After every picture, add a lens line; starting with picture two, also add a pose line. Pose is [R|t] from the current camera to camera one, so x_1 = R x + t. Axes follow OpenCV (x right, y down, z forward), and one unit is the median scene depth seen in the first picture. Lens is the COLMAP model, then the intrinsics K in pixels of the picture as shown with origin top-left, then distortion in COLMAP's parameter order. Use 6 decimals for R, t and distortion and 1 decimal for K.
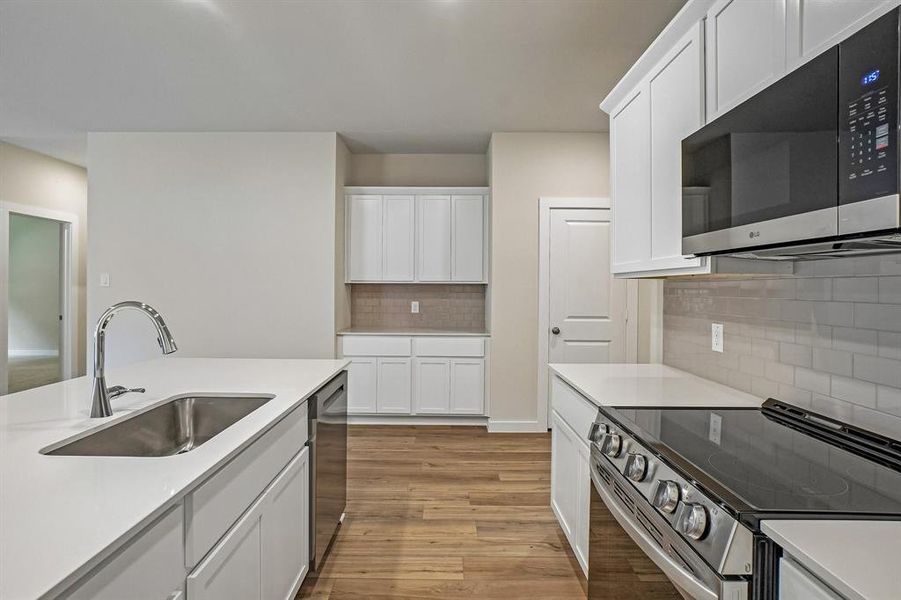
lens RADIAL K [[447.6, 0, 442.9], [0, 447.6, 297.6], [0, 0, 1]] dist [-0.052776, 0.018443]
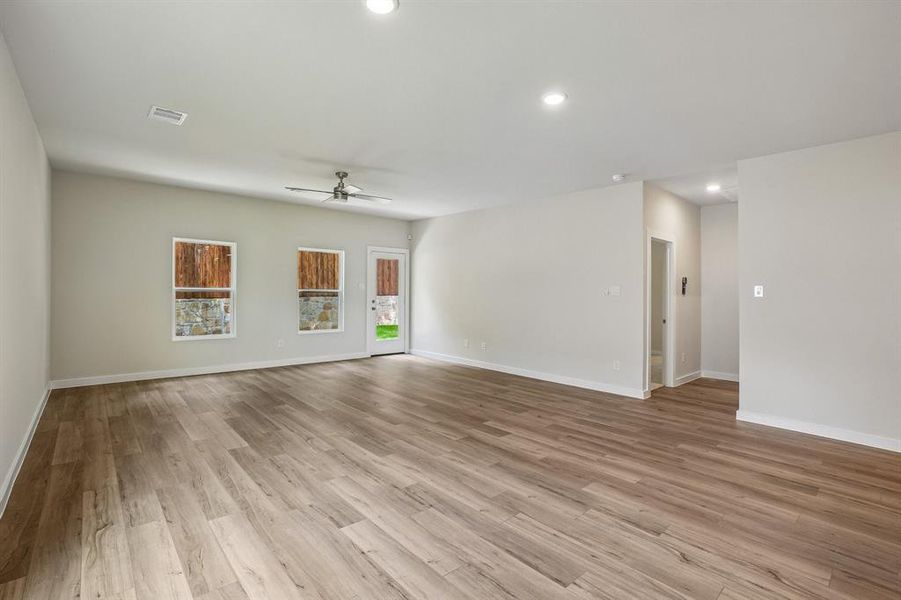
lens RADIAL K [[417.3, 0, 437.3], [0, 417.3, 286.0], [0, 0, 1]] dist [-0.057046, 0.018485]
pose [[0.648565, -0.006872, -0.761128, -0.532421], [-0.028039, 0.999065, -0.032913, 0.005785], [0.760643, 0.042687, 0.647766, -0.274750]]
